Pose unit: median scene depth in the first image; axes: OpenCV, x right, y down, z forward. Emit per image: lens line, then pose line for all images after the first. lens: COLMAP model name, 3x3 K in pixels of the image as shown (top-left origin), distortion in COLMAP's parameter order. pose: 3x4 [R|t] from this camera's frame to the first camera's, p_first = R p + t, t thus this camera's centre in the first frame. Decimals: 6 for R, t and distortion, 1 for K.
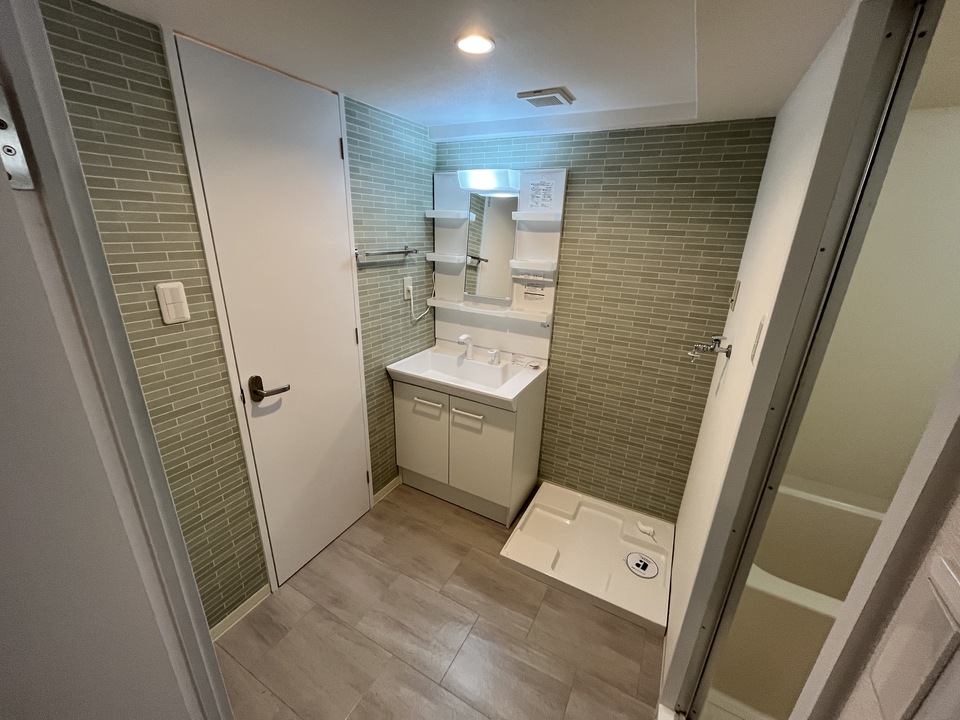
lens RADIAL K [[387.1, 0, 478.5], [0, 387.1, 360.1], [0, 0, 1]] dist [-0.001957, -0.000228]
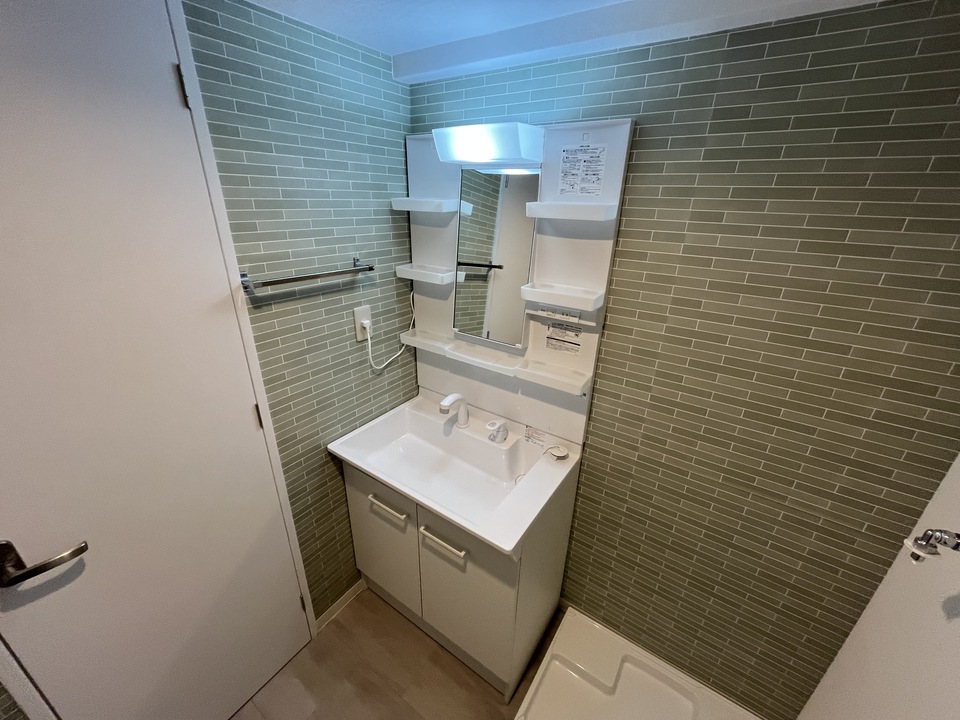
lens RADIAL K [[387.1, 0, 478.3], [0, 387.1, 359.3], [0, 0, 1]] dist [-0.001957, -0.000228]
pose [[0.994094, 0.033014, -0.103379, 0.078425], [-0.027043, 0.997913, 0.058637, -0.177218], [0.105099, -0.055495, 0.992912, 0.400197]]
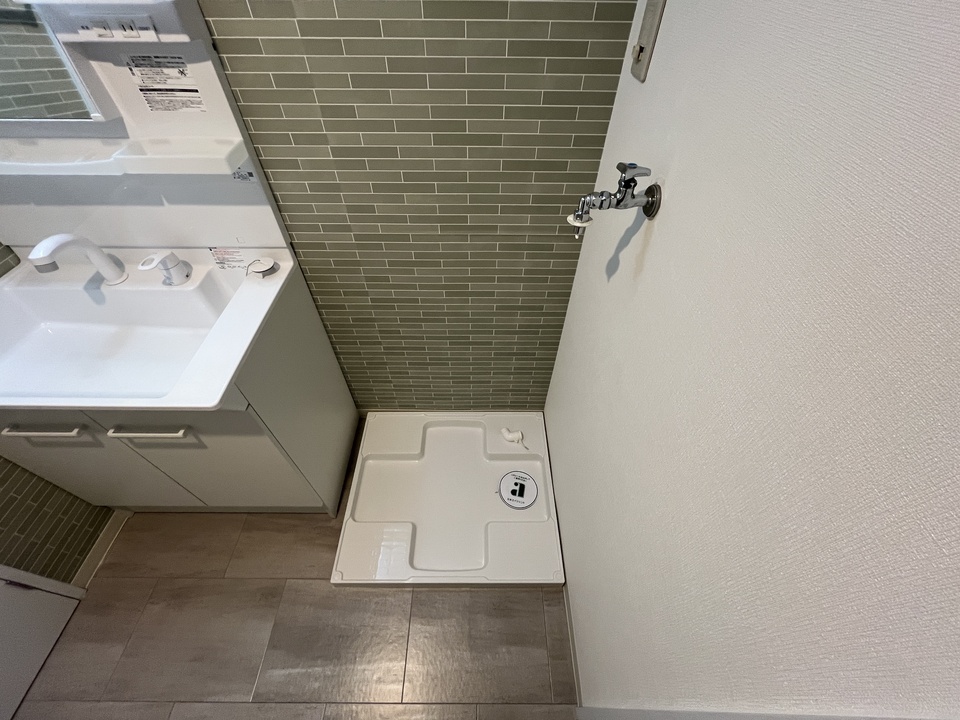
lens RADIAL K [[387.1, 0, 479.0], [0, 387.1, 359.9], [0, 0, 1]] dist [-0.001957, -0.000228]
pose [[0.880817, -0.370441, 0.294847, 0.204831], [0.178512, 0.836636, 0.517854, -0.094895], [-0.438514, -0.403501, 0.803052, 0.478448]]
